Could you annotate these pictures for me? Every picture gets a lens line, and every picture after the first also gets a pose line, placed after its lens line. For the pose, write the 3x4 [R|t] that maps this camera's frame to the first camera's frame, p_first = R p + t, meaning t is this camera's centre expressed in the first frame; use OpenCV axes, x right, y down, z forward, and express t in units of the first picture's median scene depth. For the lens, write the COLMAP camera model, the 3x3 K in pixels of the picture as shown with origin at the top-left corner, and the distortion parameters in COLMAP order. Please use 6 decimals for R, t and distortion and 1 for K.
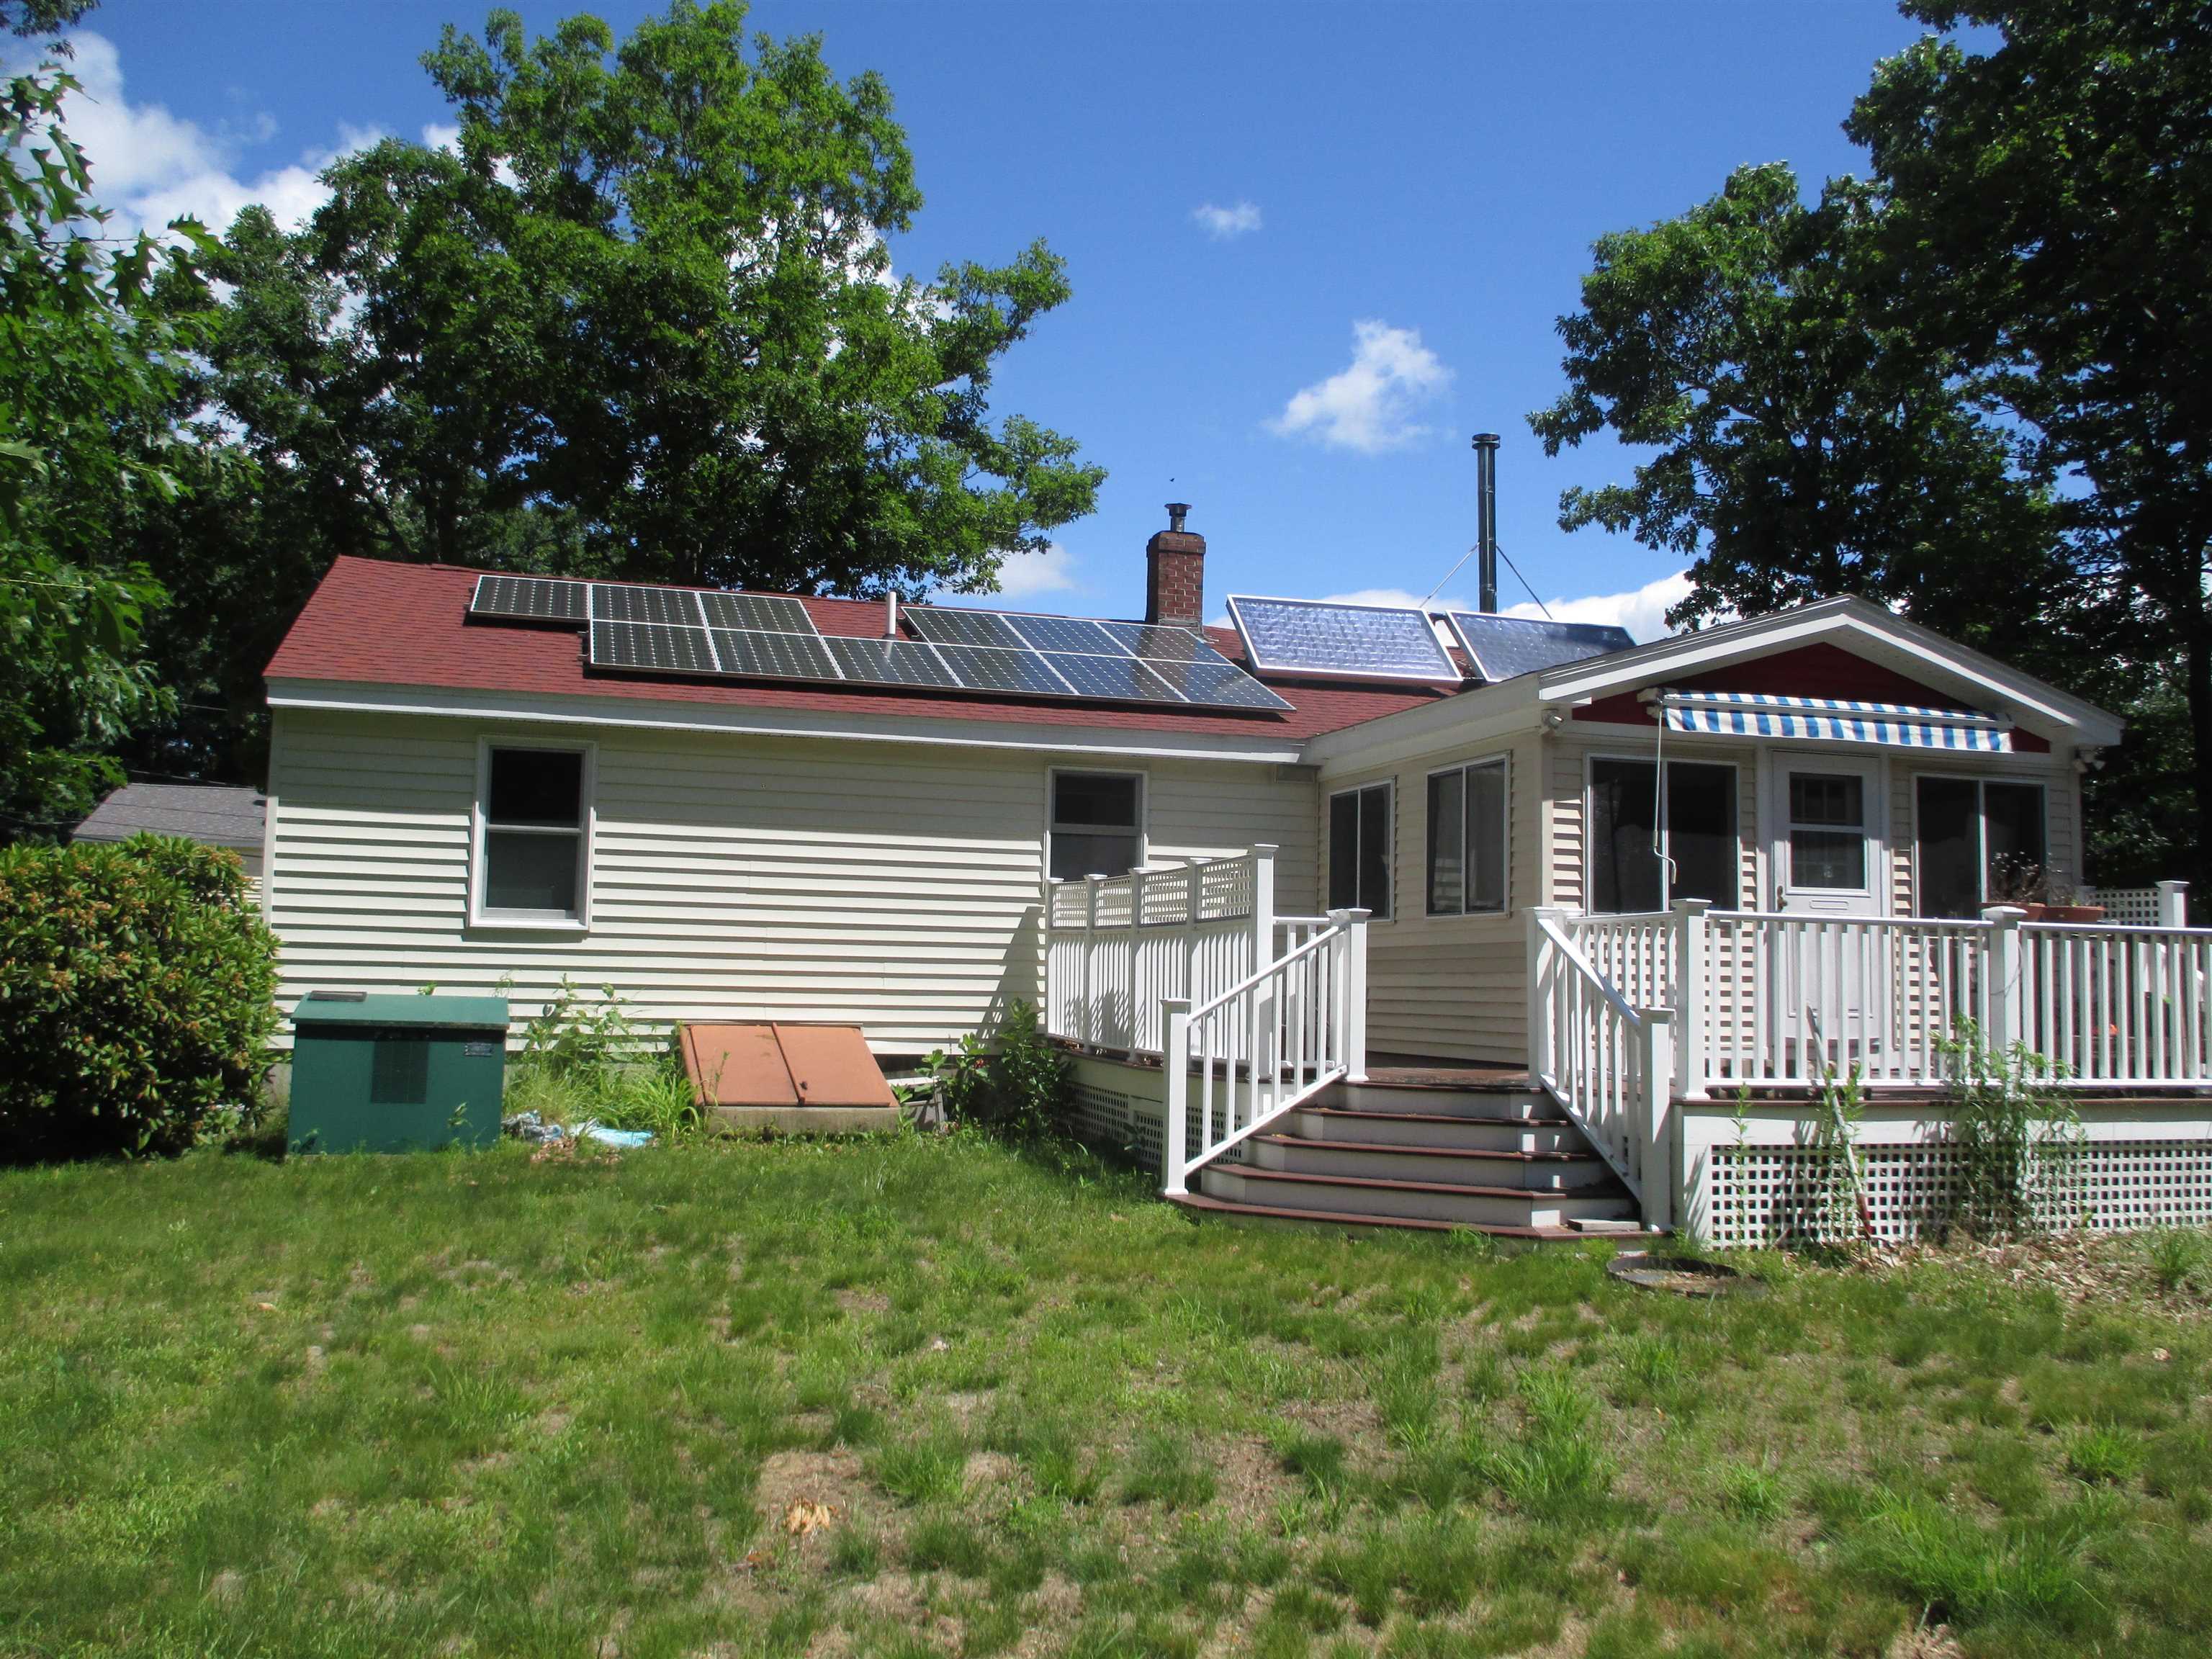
lens RADIAL K [[1835.2, 0, 1108.0], [0, 1835.2, 821.7], [0, 0, 1]] dist [-0.020912, -0.012368]
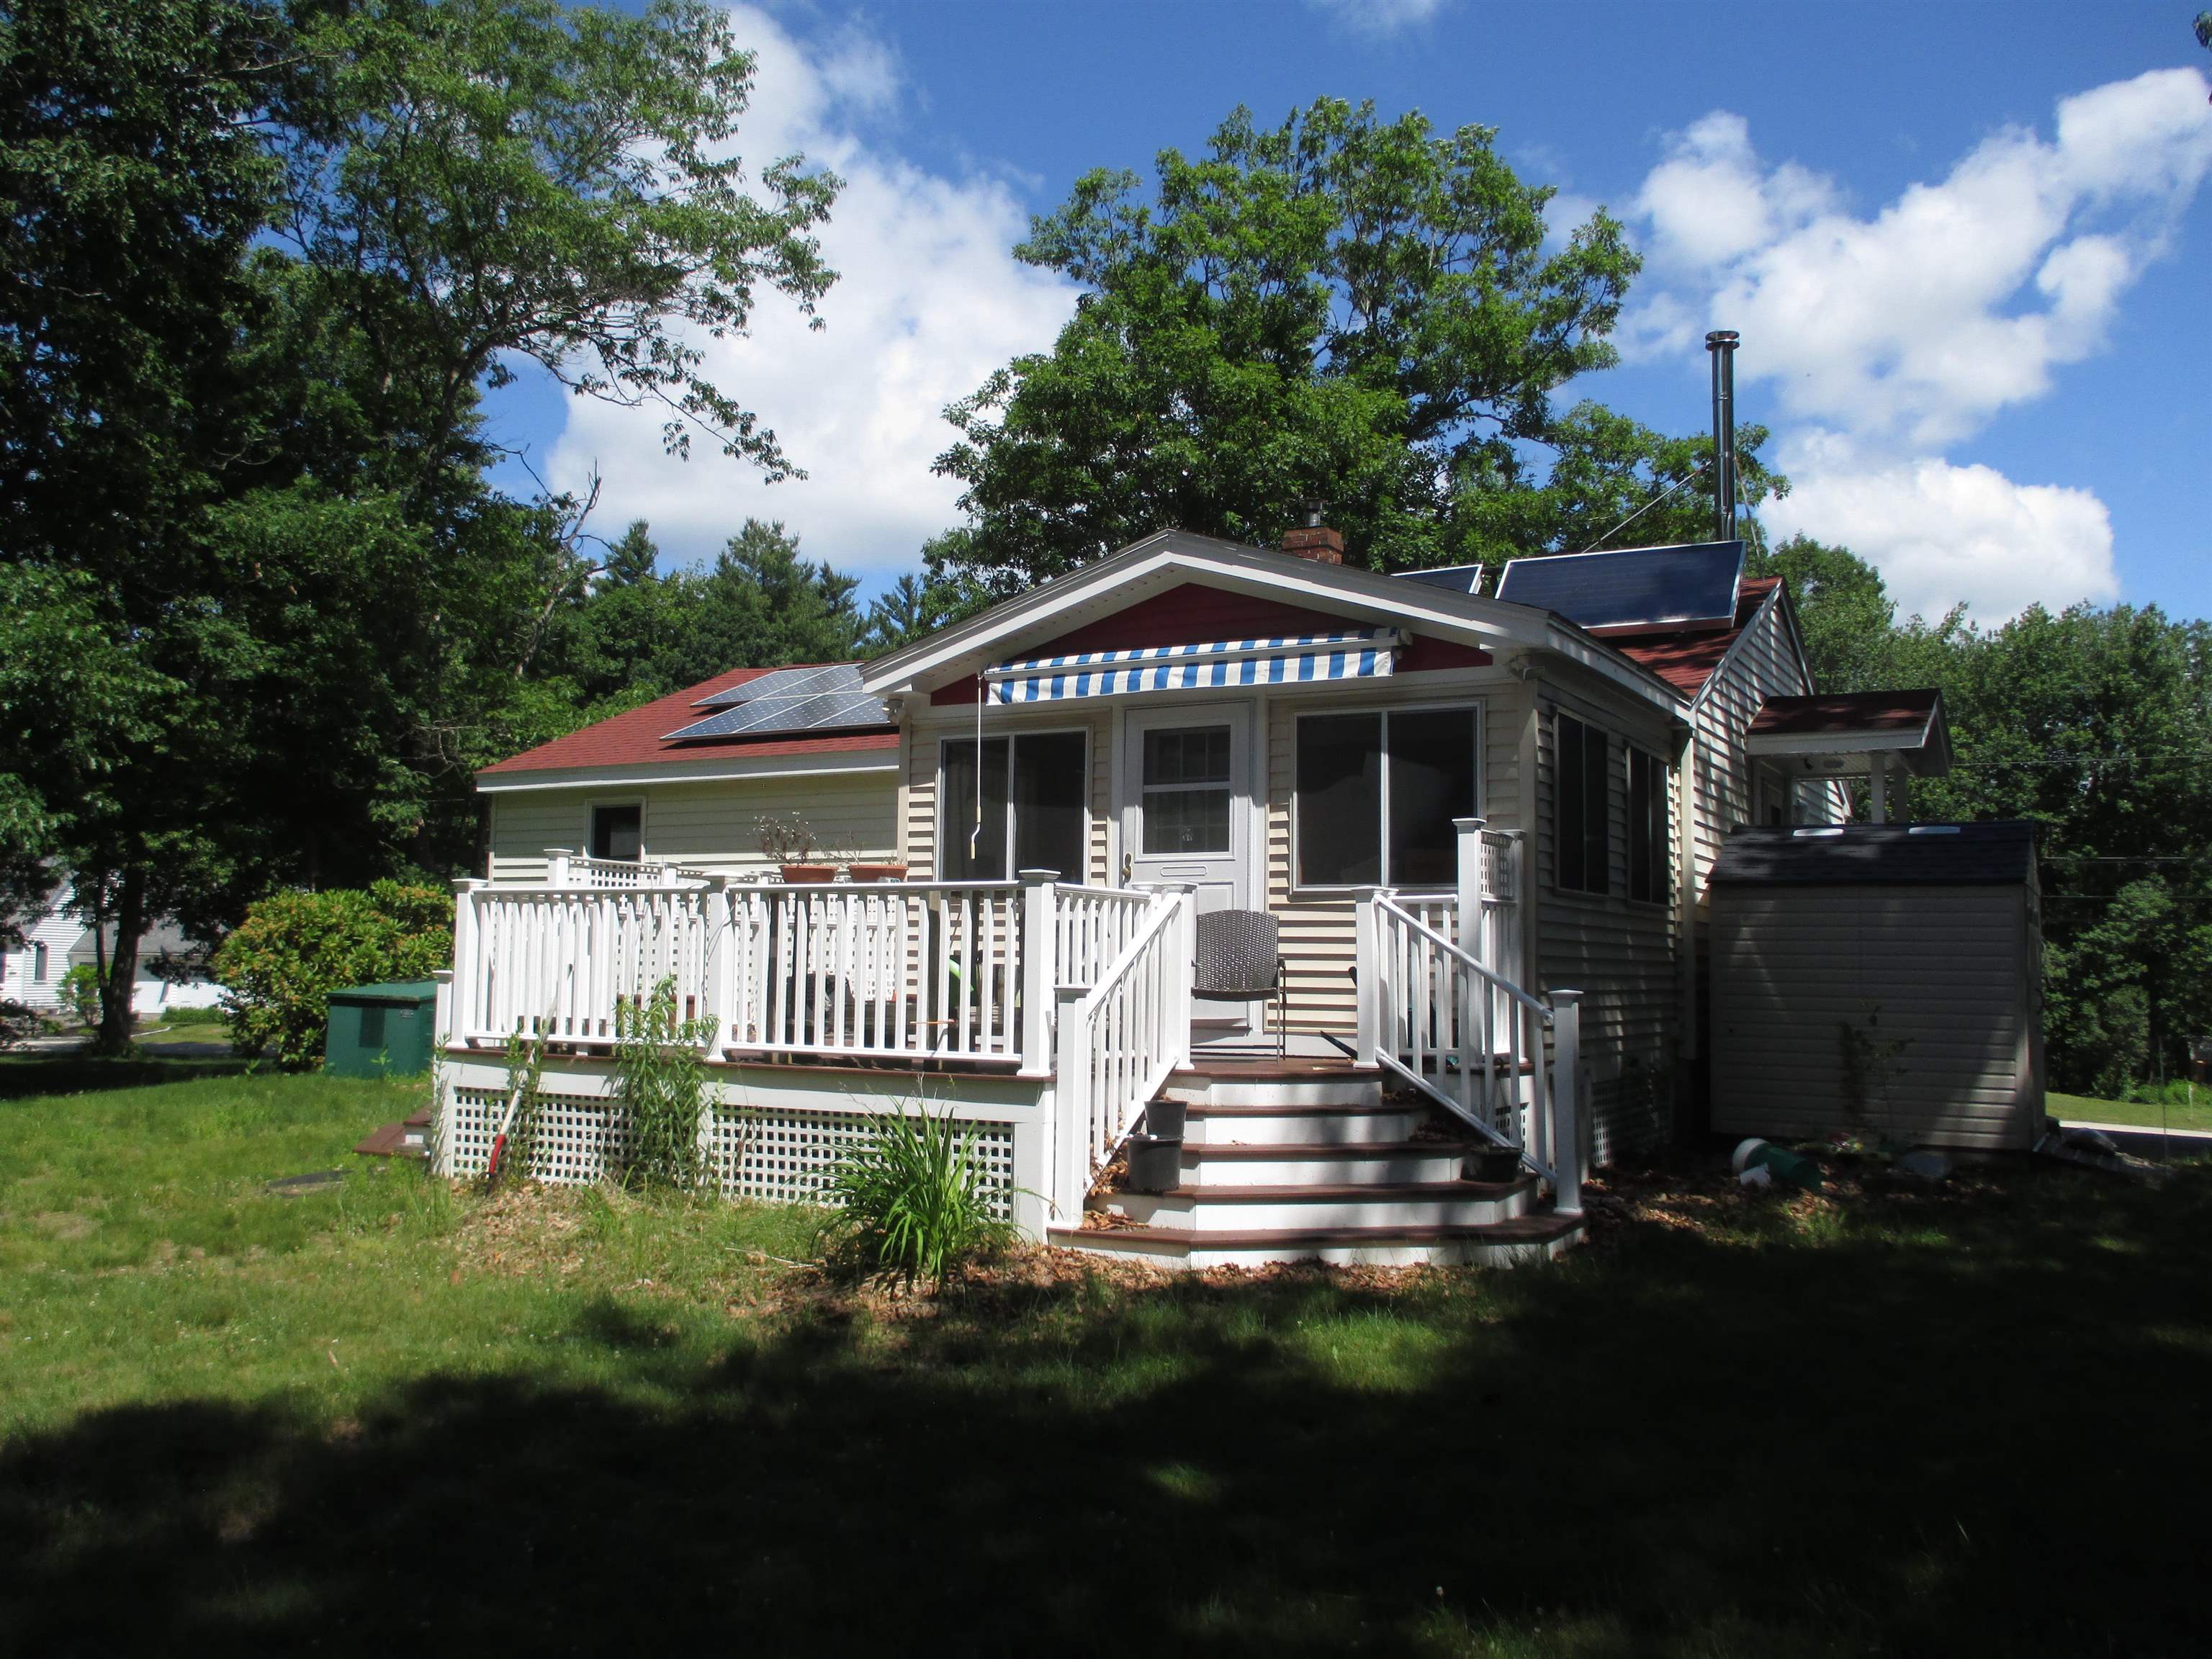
lens RADIAL K [[1835.2, 0, 1107.7], [0, 1835.2, 840.5], [0, 0, 1]] dist [-0.020912, -0.012368]
pose [[0.683276, -0.063097, -0.727429, 1.051123], [0.060551, 0.997724, -0.029667, 0.055889], [0.727645, -0.023776, 0.685541, 0.354397]]
